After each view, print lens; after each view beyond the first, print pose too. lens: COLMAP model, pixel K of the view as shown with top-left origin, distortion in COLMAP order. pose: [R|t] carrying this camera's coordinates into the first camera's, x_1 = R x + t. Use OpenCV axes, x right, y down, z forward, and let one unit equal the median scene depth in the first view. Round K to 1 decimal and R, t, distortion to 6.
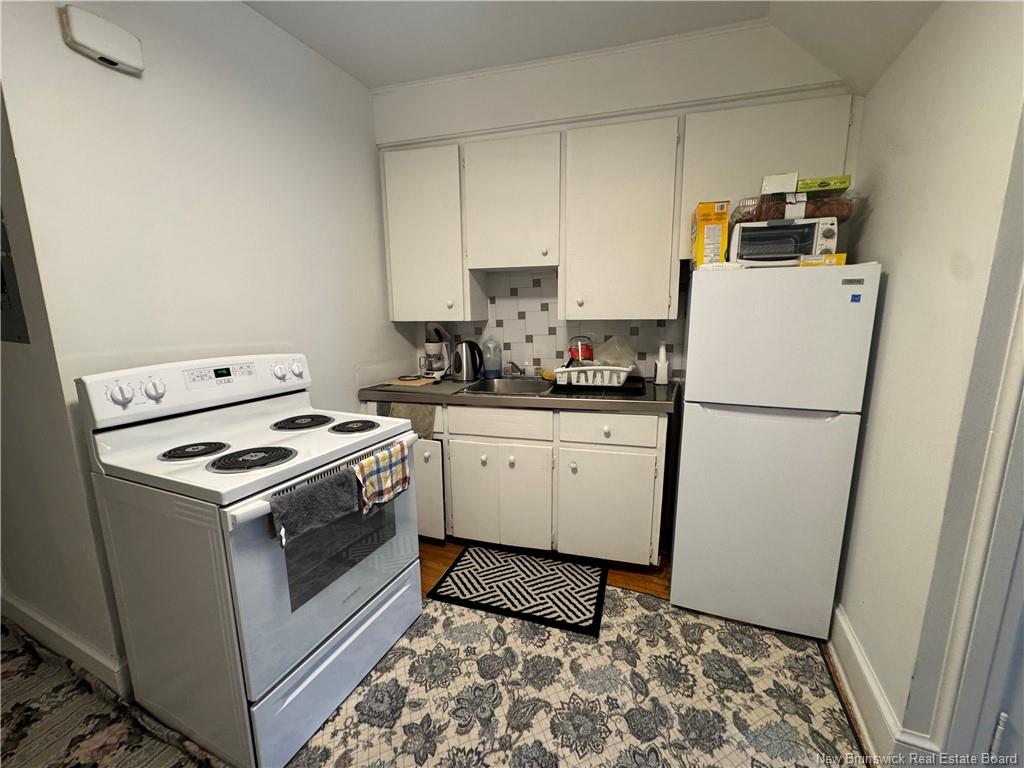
lens RADIAL K [[408.6, 0, 513.4], [0, 408.6, 386.5], [0, 0, 1]] dist [0.000799, 0.000450]
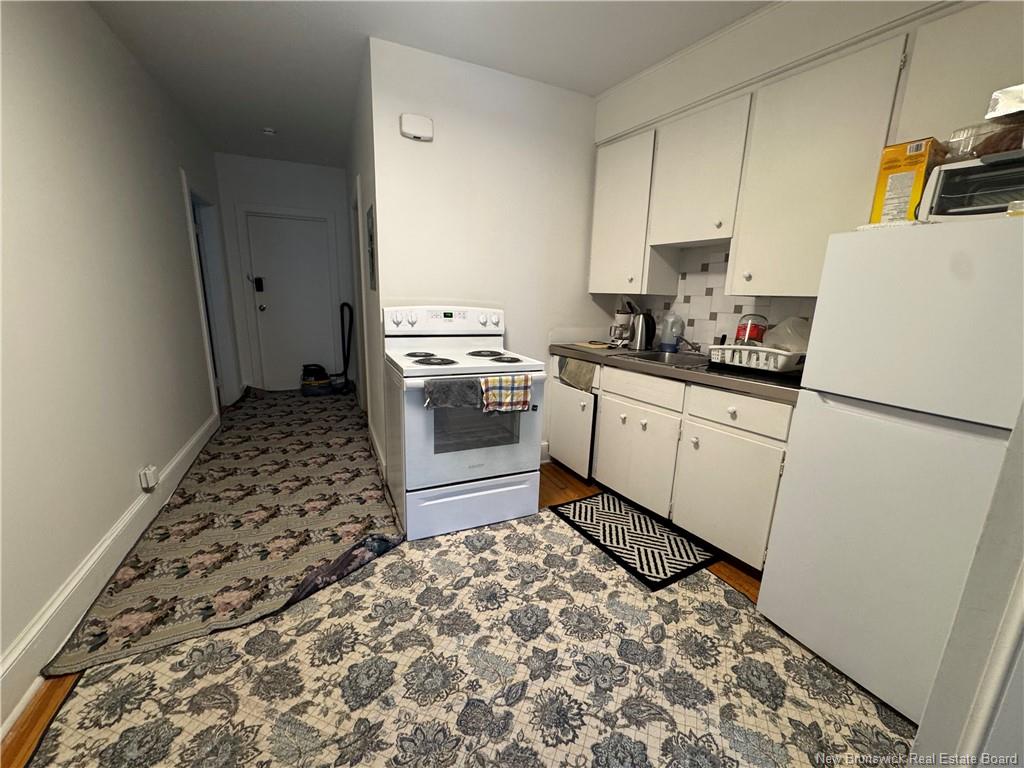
lens RADIAL K [[408.6, 0, 513.4], [0, 408.6, 386.5], [0, 0, 1]] dist [0.000799, 0.000450]
pose [[0.747148, 0.178292, -0.640298, 0.483246], [-0.156832, 0.983439, 0.090837, 0.048088], [0.645889, 0.032551, 0.762737, -0.057578]]
